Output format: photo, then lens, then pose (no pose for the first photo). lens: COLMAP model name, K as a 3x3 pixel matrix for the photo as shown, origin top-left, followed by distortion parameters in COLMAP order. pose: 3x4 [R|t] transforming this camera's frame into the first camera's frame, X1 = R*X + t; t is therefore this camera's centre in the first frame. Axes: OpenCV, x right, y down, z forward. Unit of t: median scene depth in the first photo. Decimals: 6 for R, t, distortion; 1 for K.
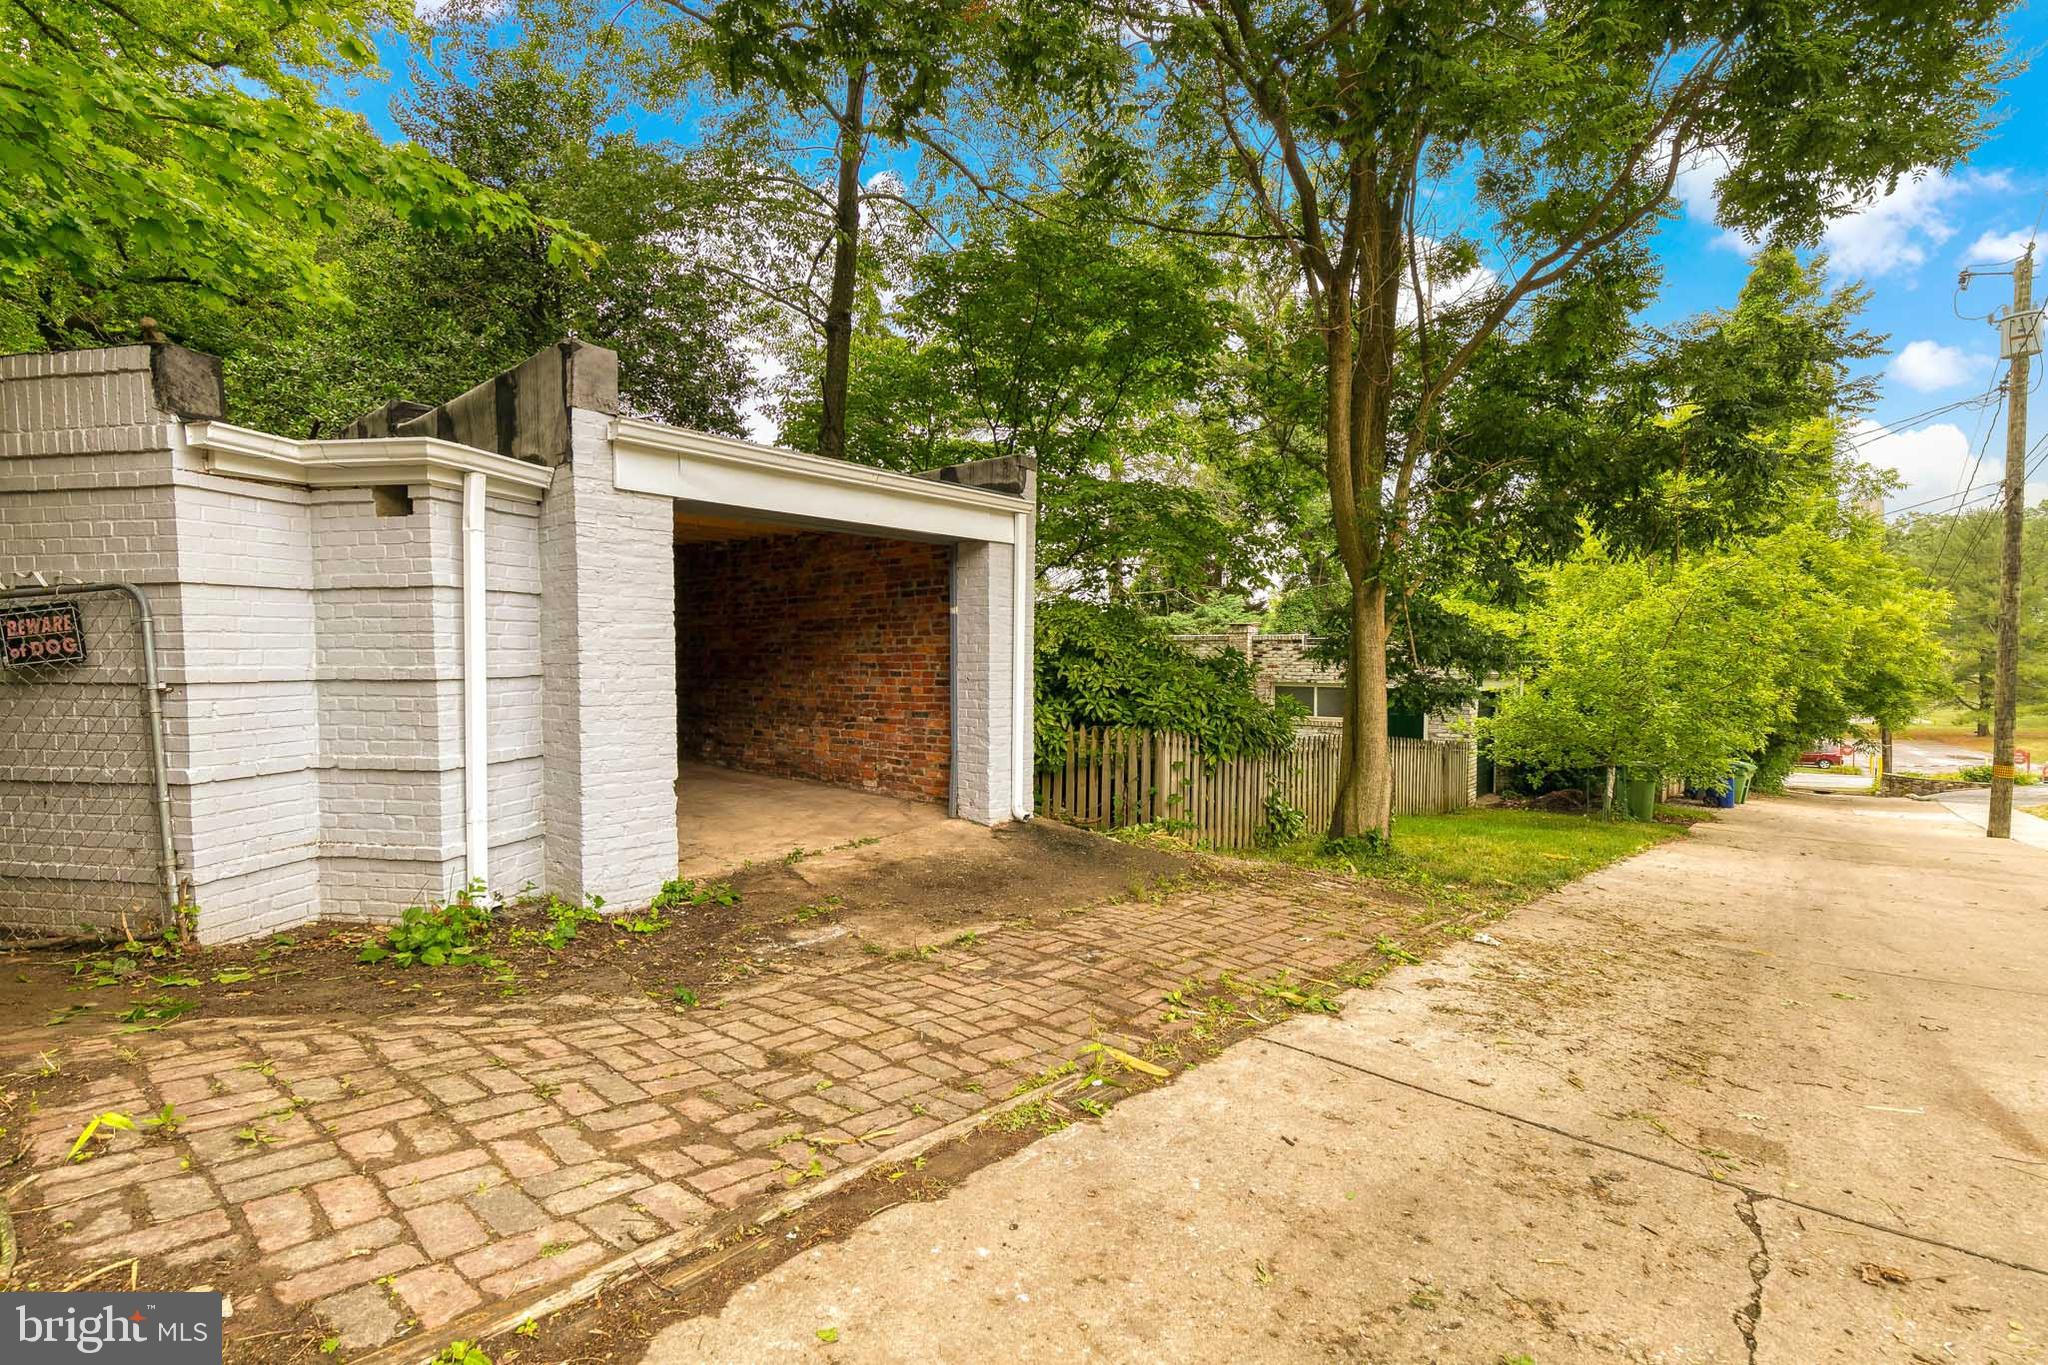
lens RADIAL K [[929.0, 0, 1045.4], [0, 929.0, 679.3], [0, 0, 1]] dist [0.013531, -0.001604]
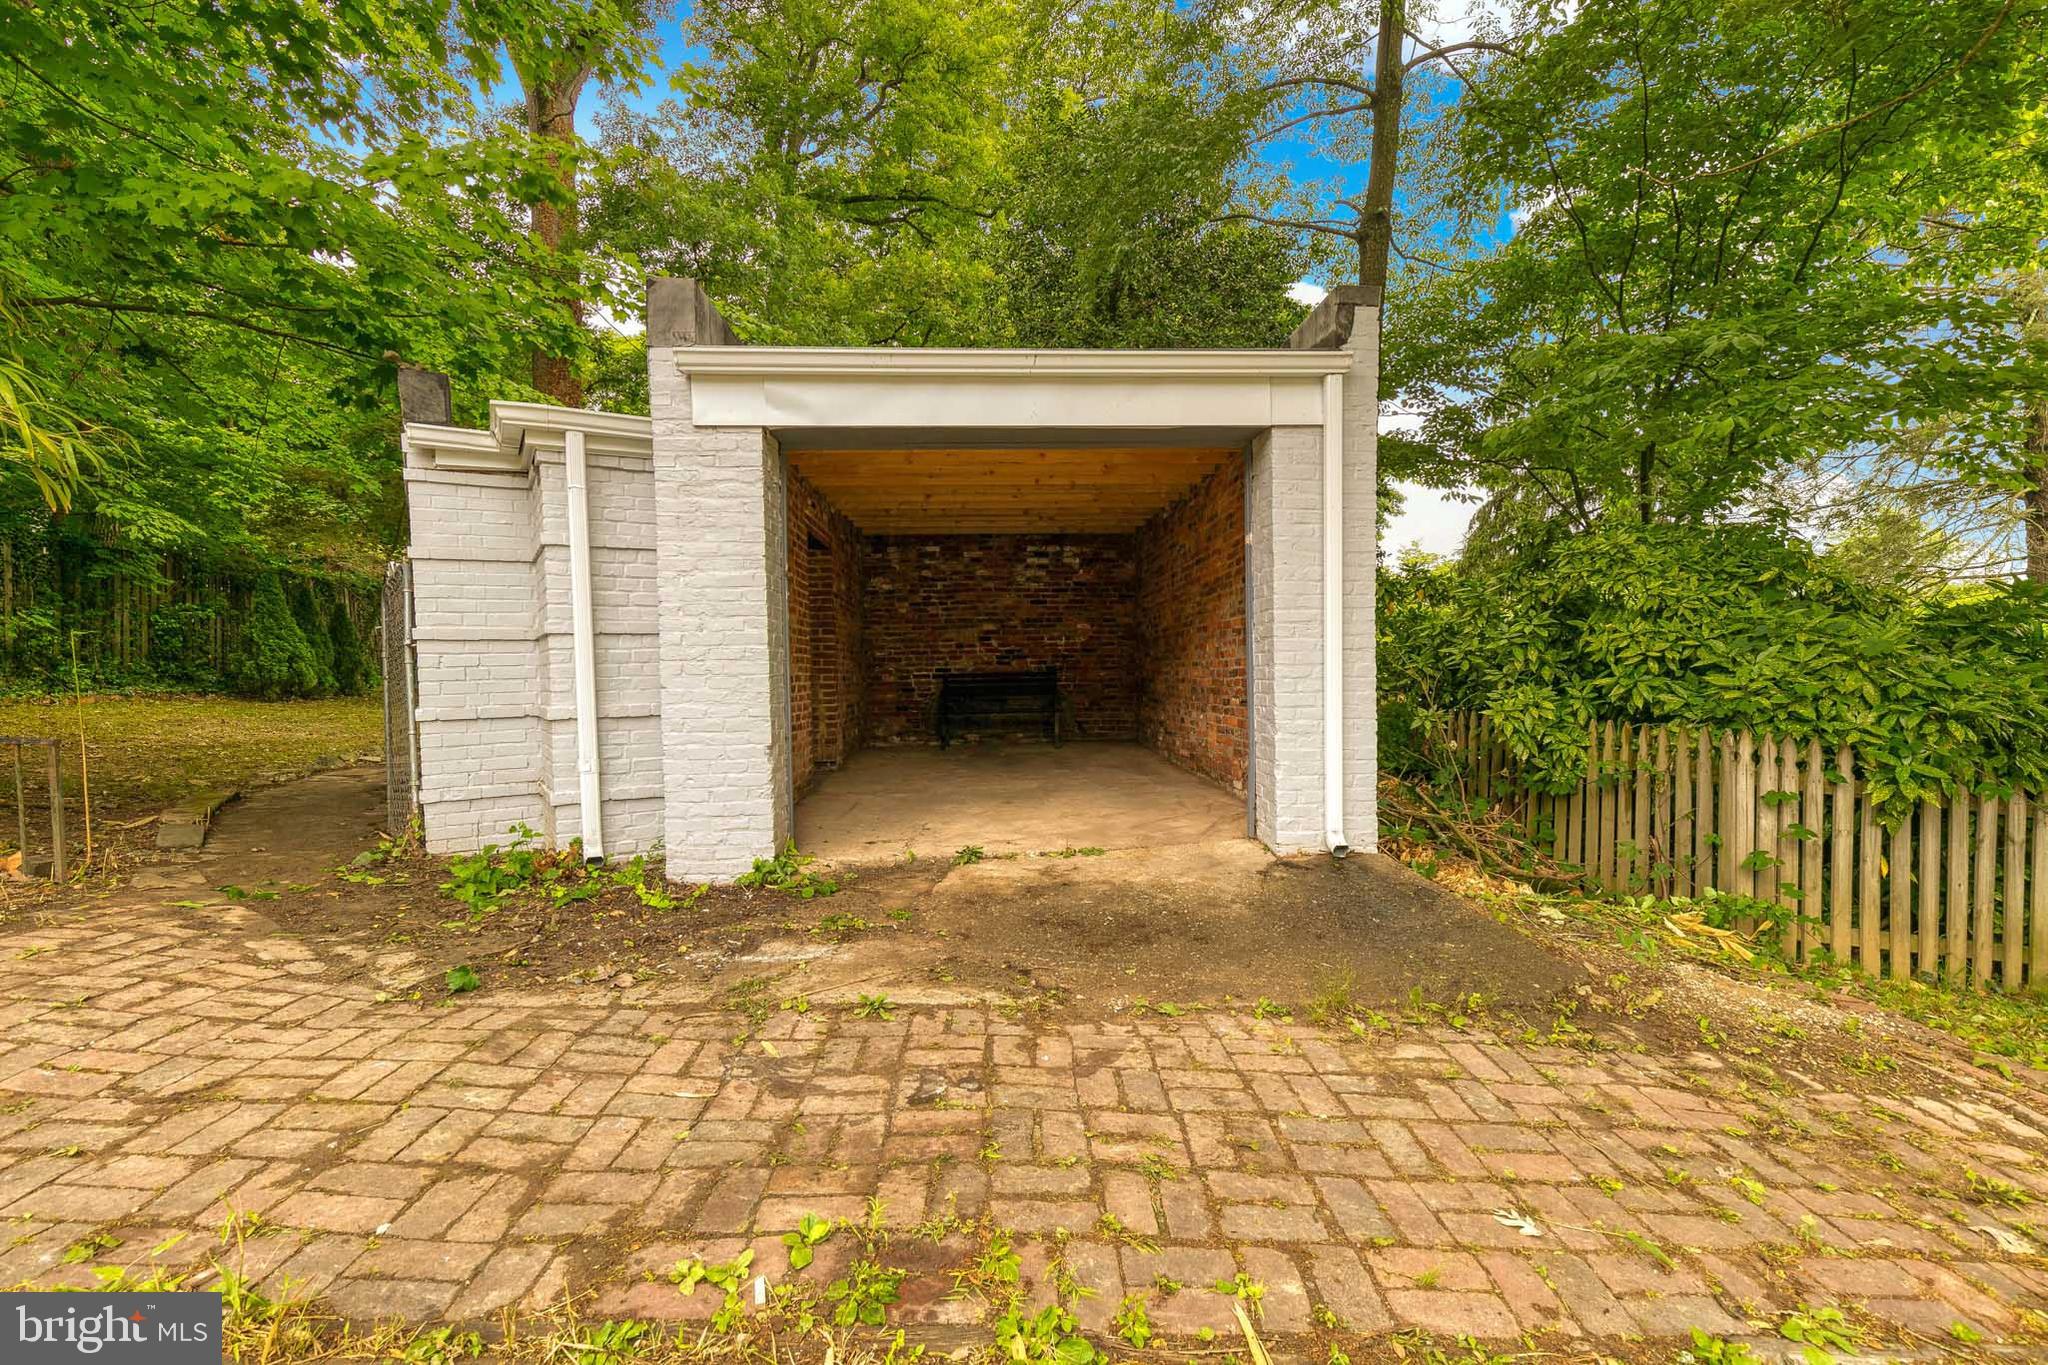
lens RADIAL K [[929.0, 0, 1013.1], [0, 929.0, 688.5], [0, 0, 1]] dist [0.013531, -0.001604]
pose [[0.689503, 0.001722, -0.724281, 0.422919], [0.000047, 0.999997, 0.002422, 0.053248], [0.724283, -0.001703, 0.689501, 0.584270]]
